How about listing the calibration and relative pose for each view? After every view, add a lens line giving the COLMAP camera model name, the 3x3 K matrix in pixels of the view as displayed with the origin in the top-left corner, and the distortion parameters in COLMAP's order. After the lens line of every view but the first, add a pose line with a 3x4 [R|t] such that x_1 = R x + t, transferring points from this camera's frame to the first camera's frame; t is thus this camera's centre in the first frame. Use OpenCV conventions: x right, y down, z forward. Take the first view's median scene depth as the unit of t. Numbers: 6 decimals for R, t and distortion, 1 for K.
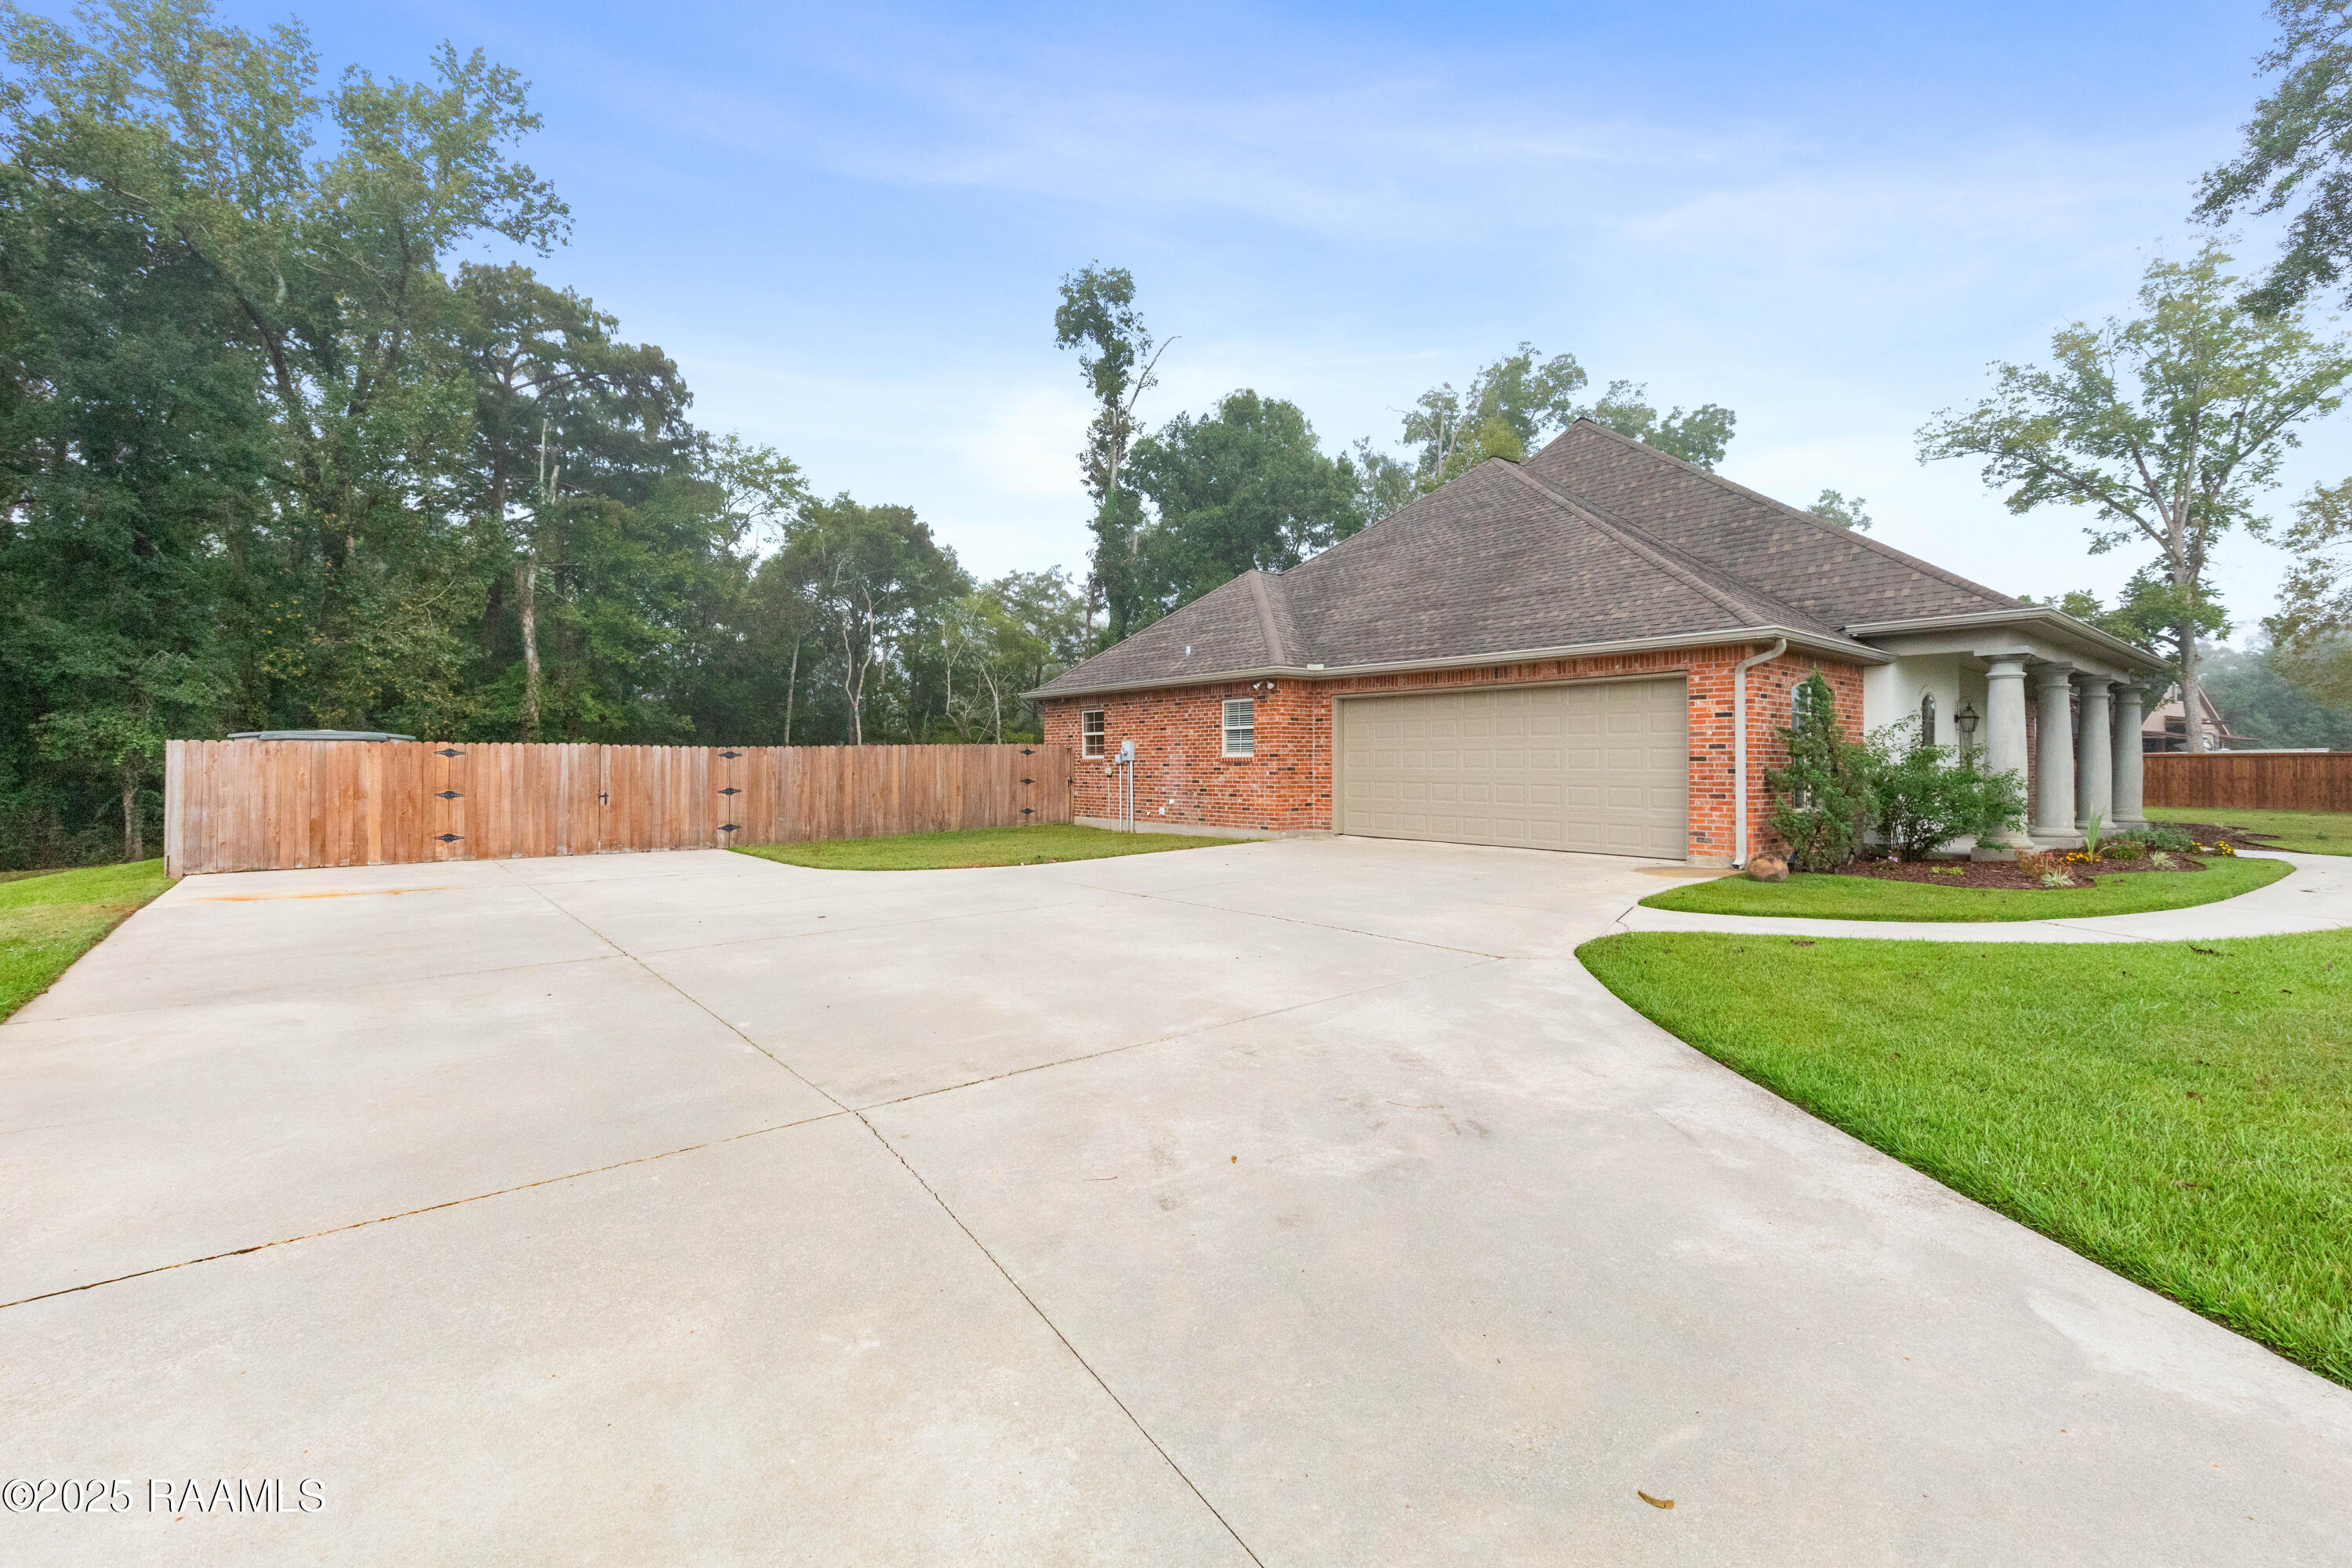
lens RADIAL K [[1004.5, 0, 1179.6], [0, 1004.5, 763.6], [0, 0, 1]] dist [0.001190, -0.000192]
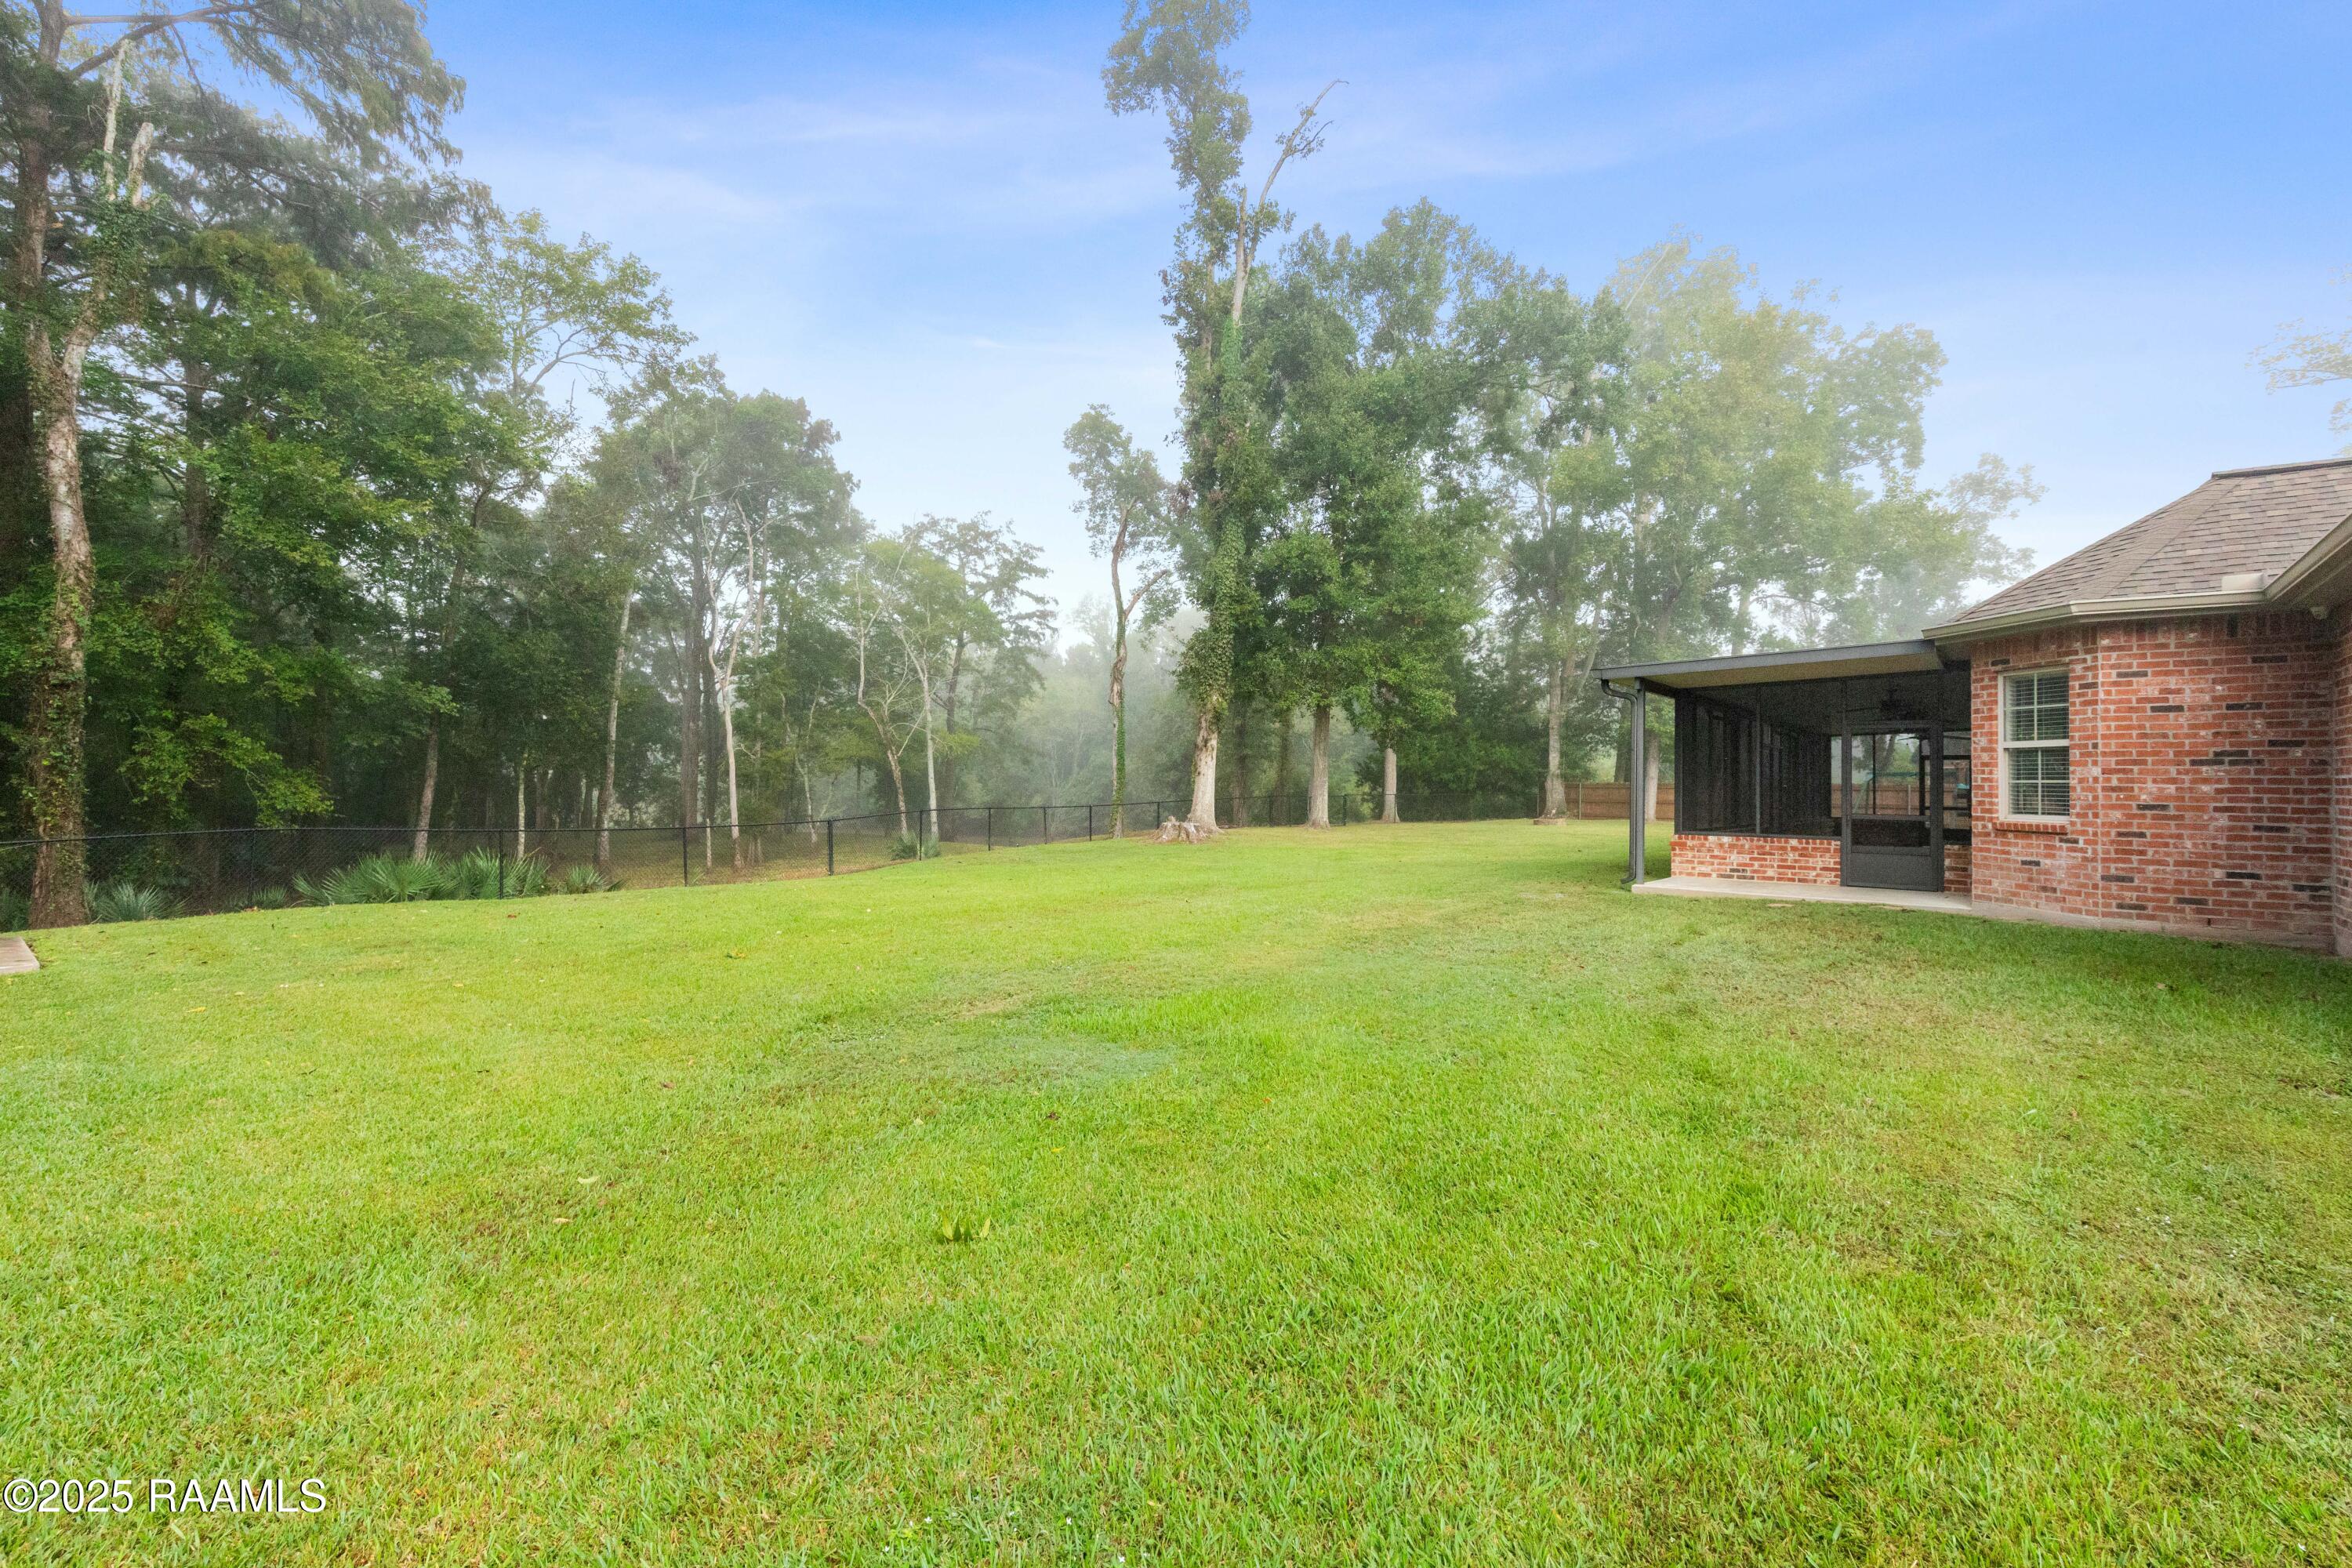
lens RADIAL K [[1043.6, 0, 1143.3], [0, 1043.6, 770.3], [0, 0, 1]] dist [0.016766, 0.000219]
pose [[0.988587, 0.016595, 0.149731, -0.219690], [-0.014939, 0.999814, -0.012176, -0.000284], [-0.149905, 0.009800, 0.988652, 0.419298]]
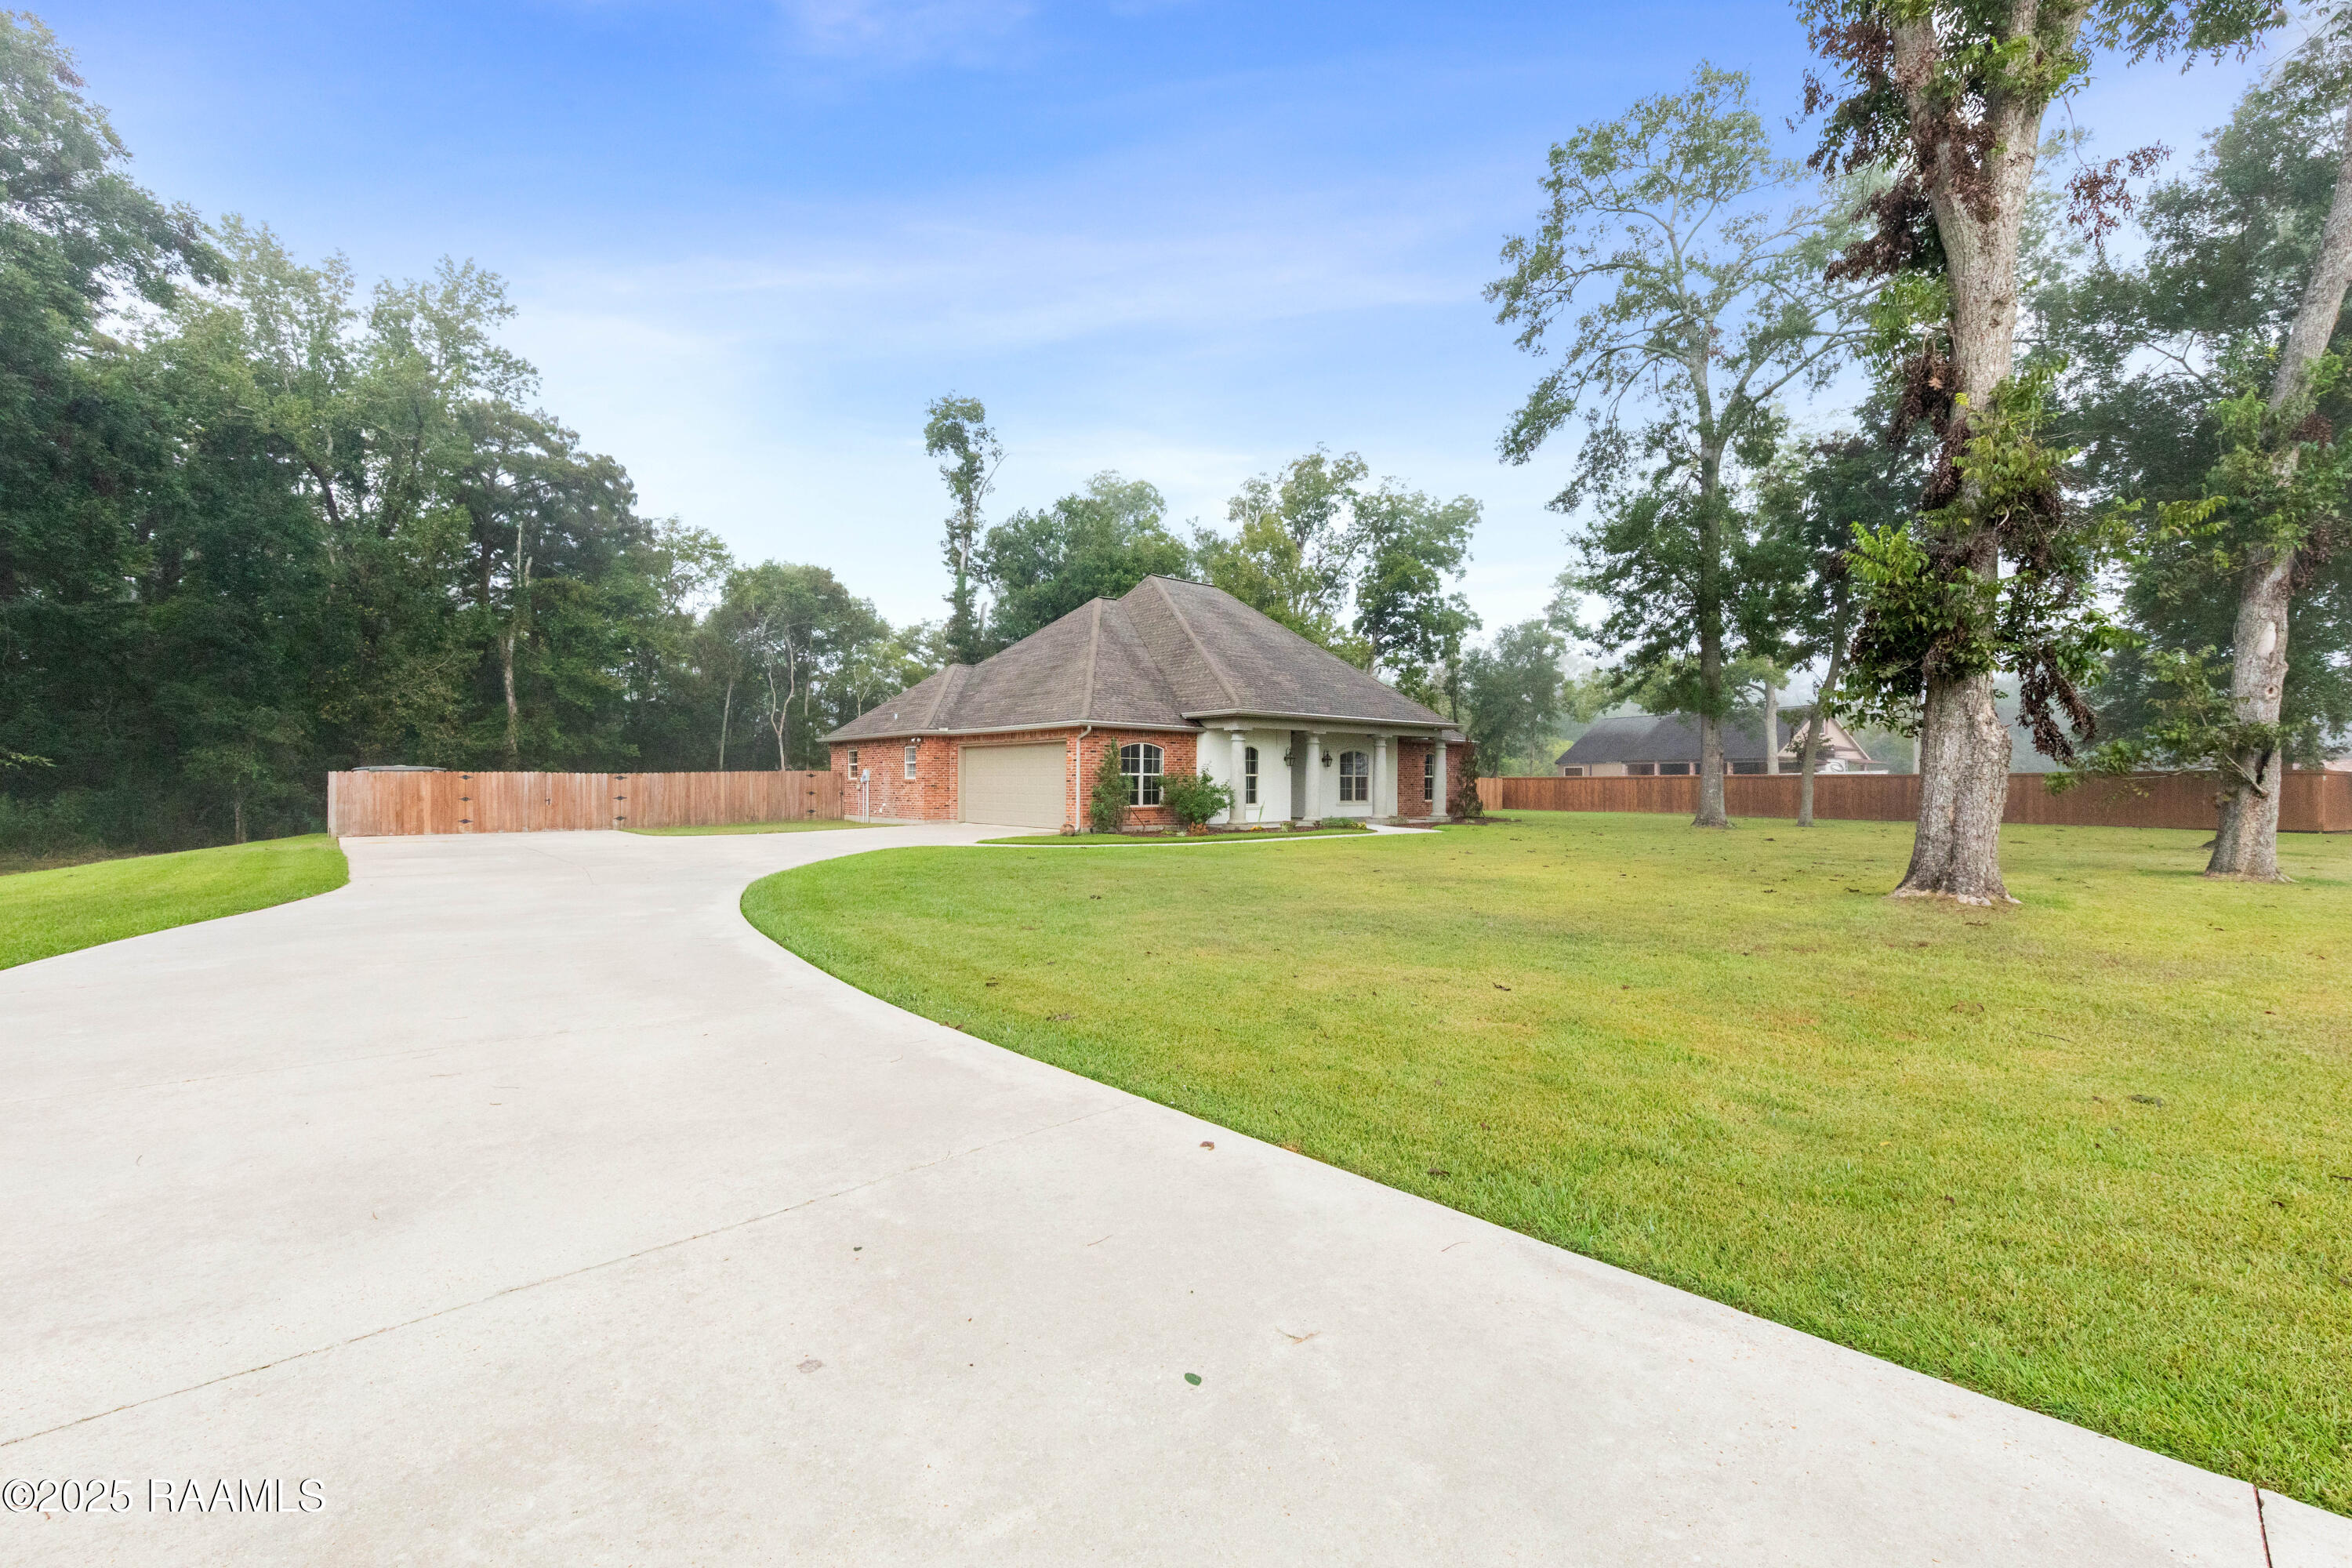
lens RADIAL K [[984.1, 0, 1163.5], [0, 984.1, 787.2], [0, 0, 1]] dist [0.004813, 0.000152]
pose [[0.999955, 0.000782, 0.009436, 0.187610], [-0.000837, 0.999983, 0.005760, -0.001024], [-0.009431, -0.005767, 0.999939, -0.285606]]
